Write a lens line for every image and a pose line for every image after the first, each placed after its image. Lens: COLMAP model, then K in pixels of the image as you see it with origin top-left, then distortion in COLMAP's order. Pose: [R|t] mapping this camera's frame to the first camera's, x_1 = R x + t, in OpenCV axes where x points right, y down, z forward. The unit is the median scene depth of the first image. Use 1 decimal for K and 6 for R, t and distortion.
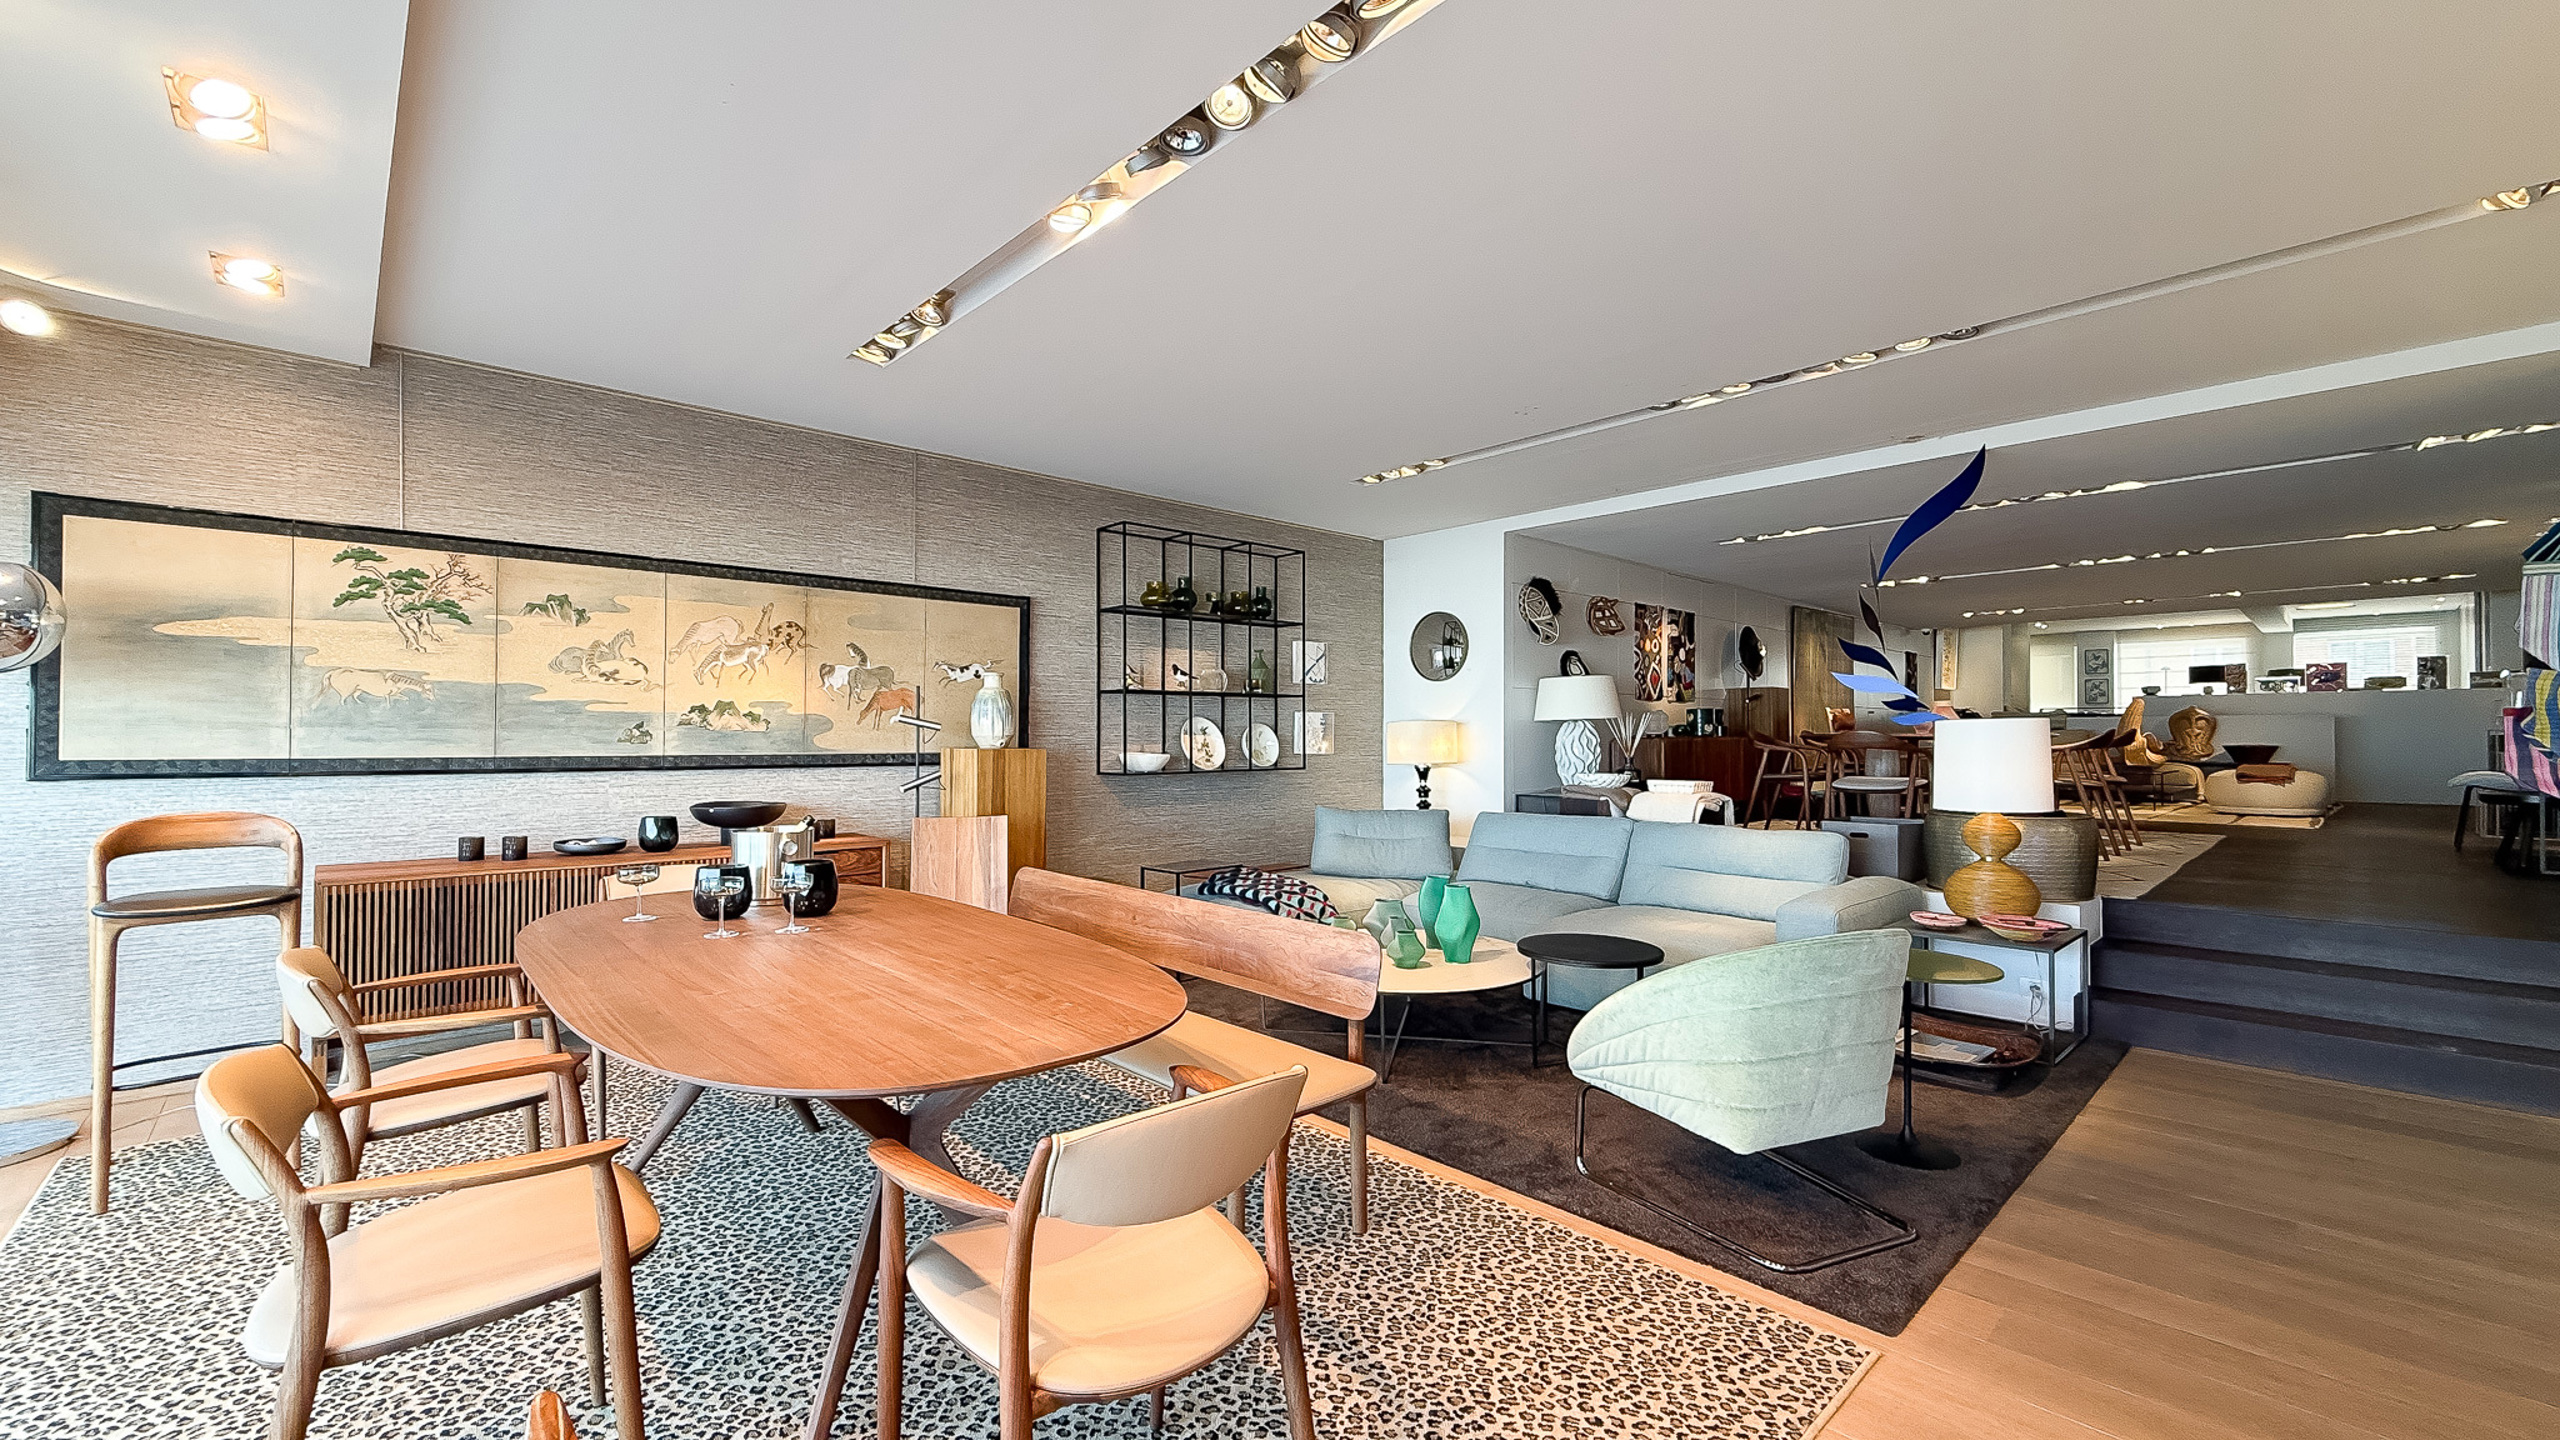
lens RADIAL K [[1032.3, 0, 1285.7], [0, 1032.3, 728.4], [0, 0, 1]] dist [-0.000724, 0.000577]
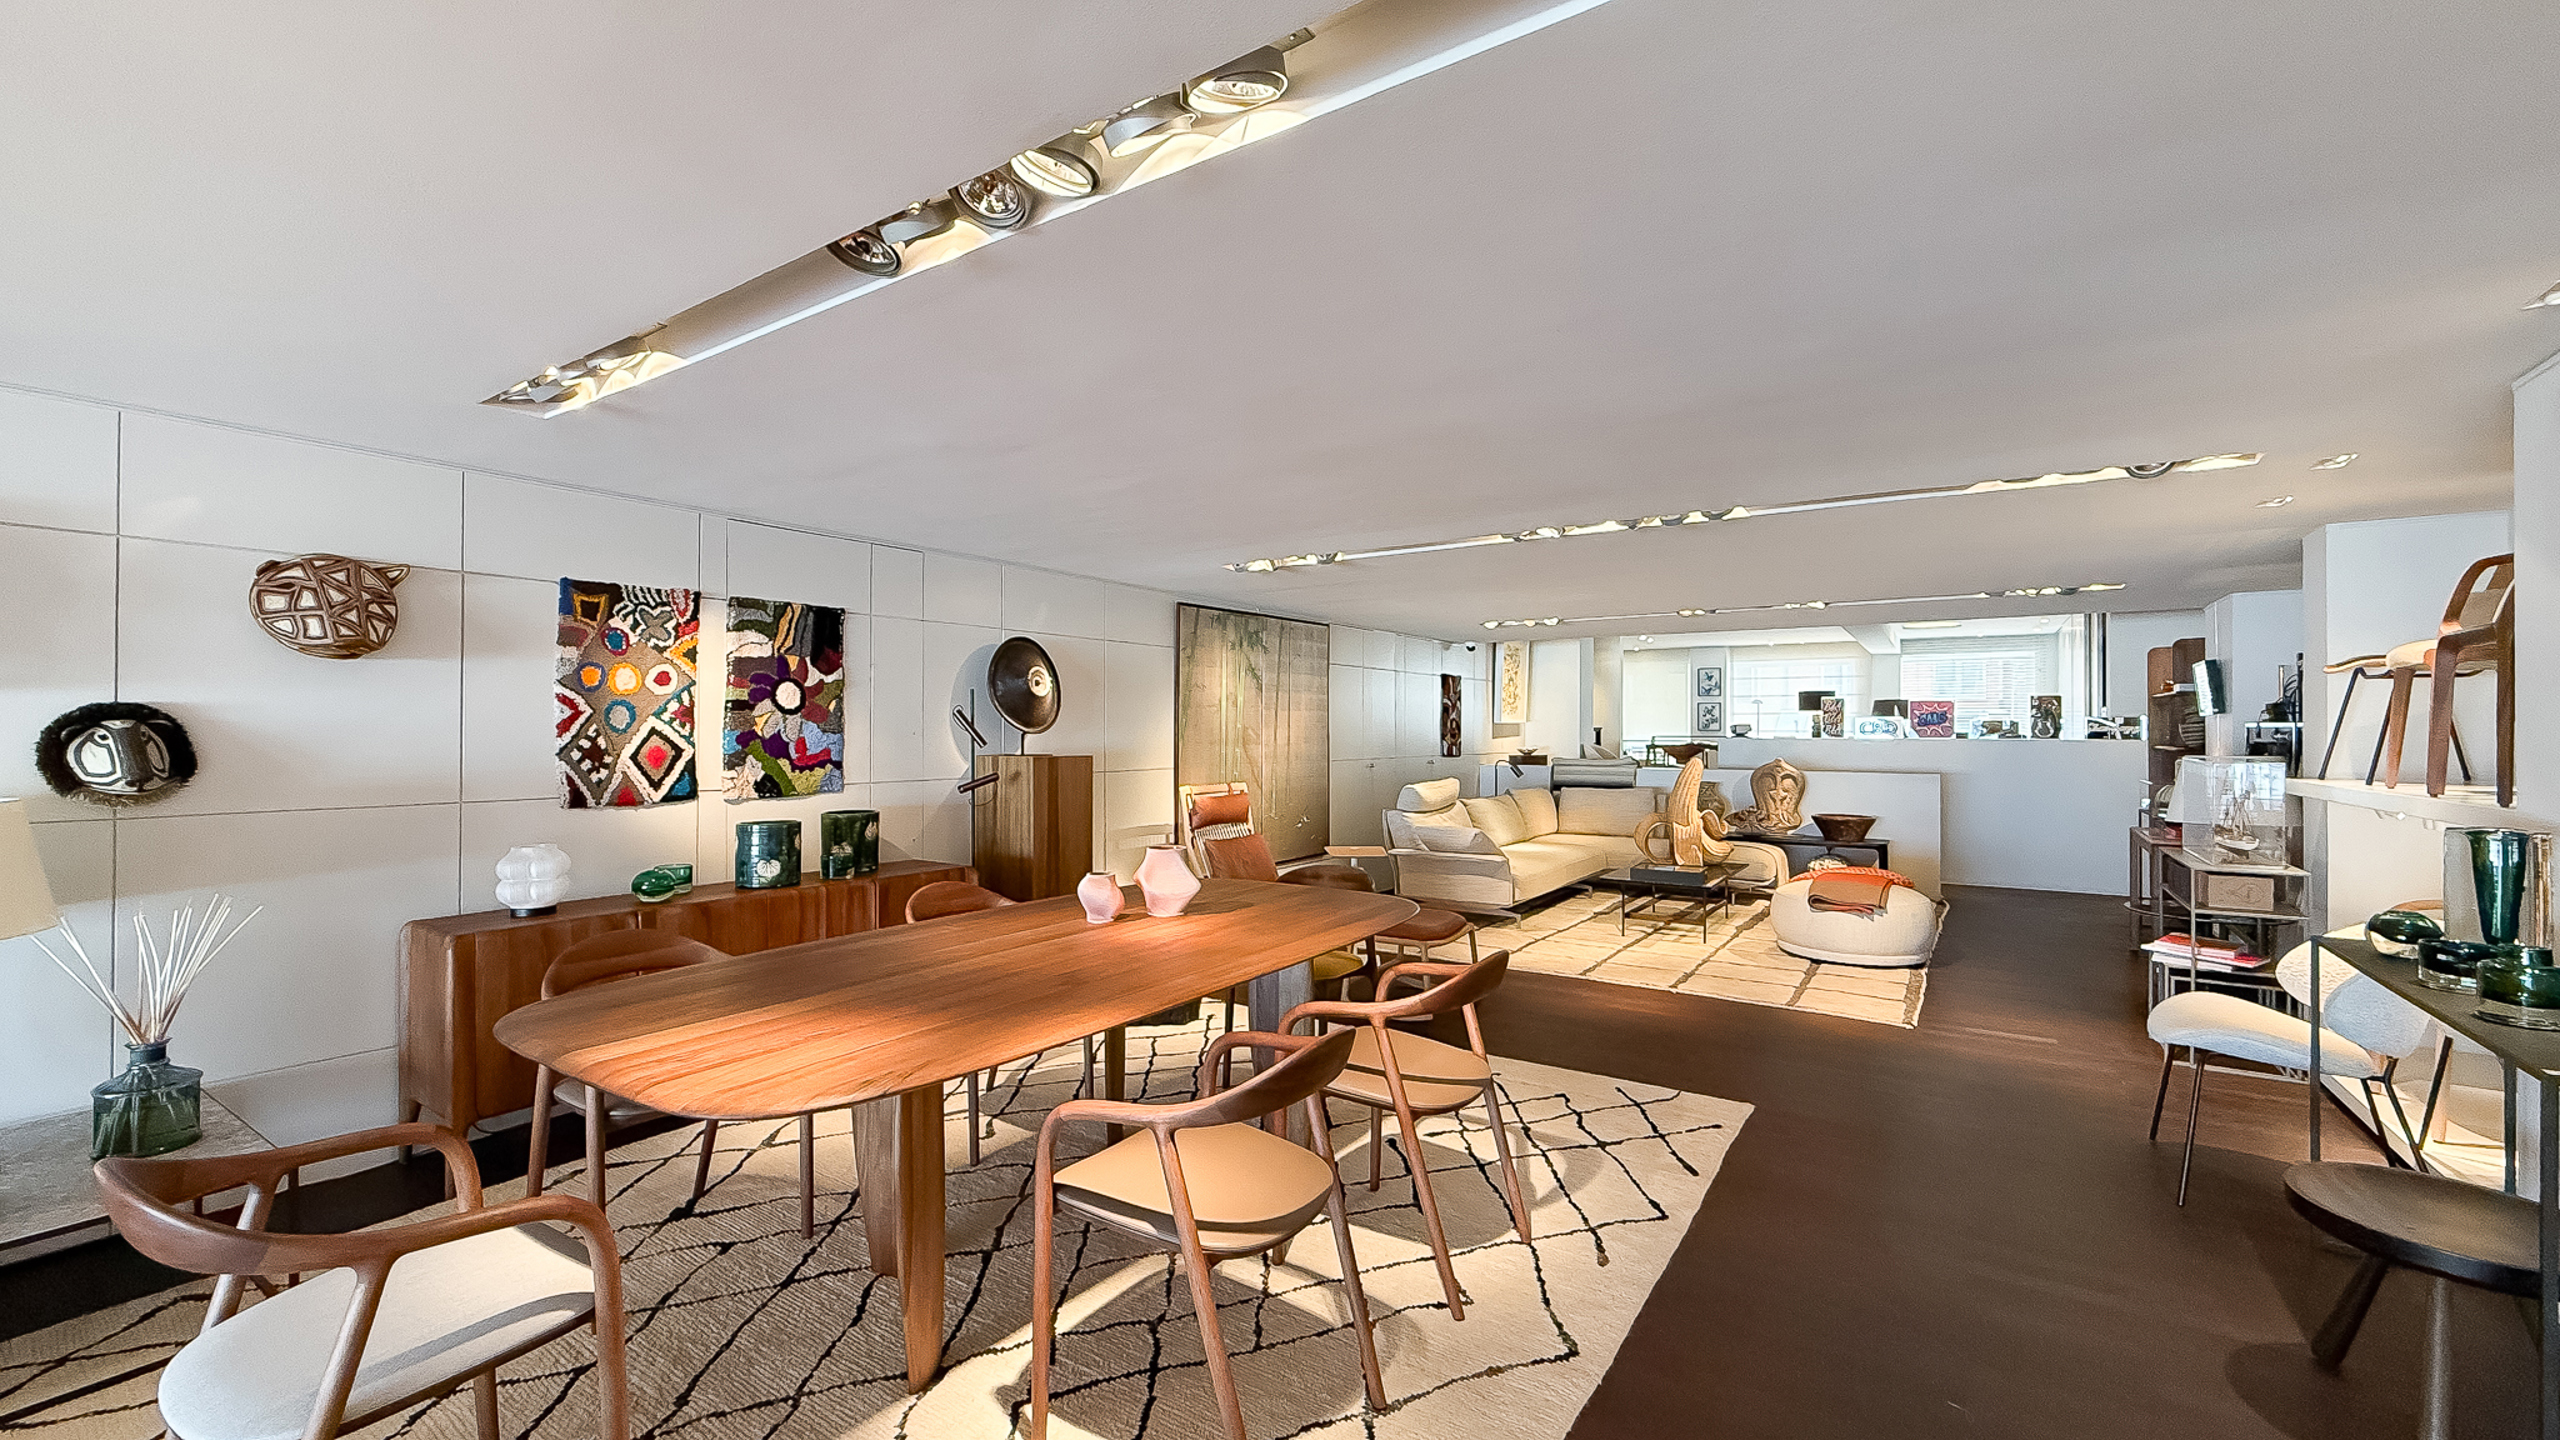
lens RADIAL K [[1032.3, 0, 1278.7], [0, 1032.3, 722.4], [0, 0, 1]] dist [-0.000724, 0.000577]
pose [[0.974438, 0.005356, 0.224593, 0.498088], [-0.005754, 0.999983, 0.001117, -0.061498], [-0.224583, -0.002380, 0.974452, 0.495074]]
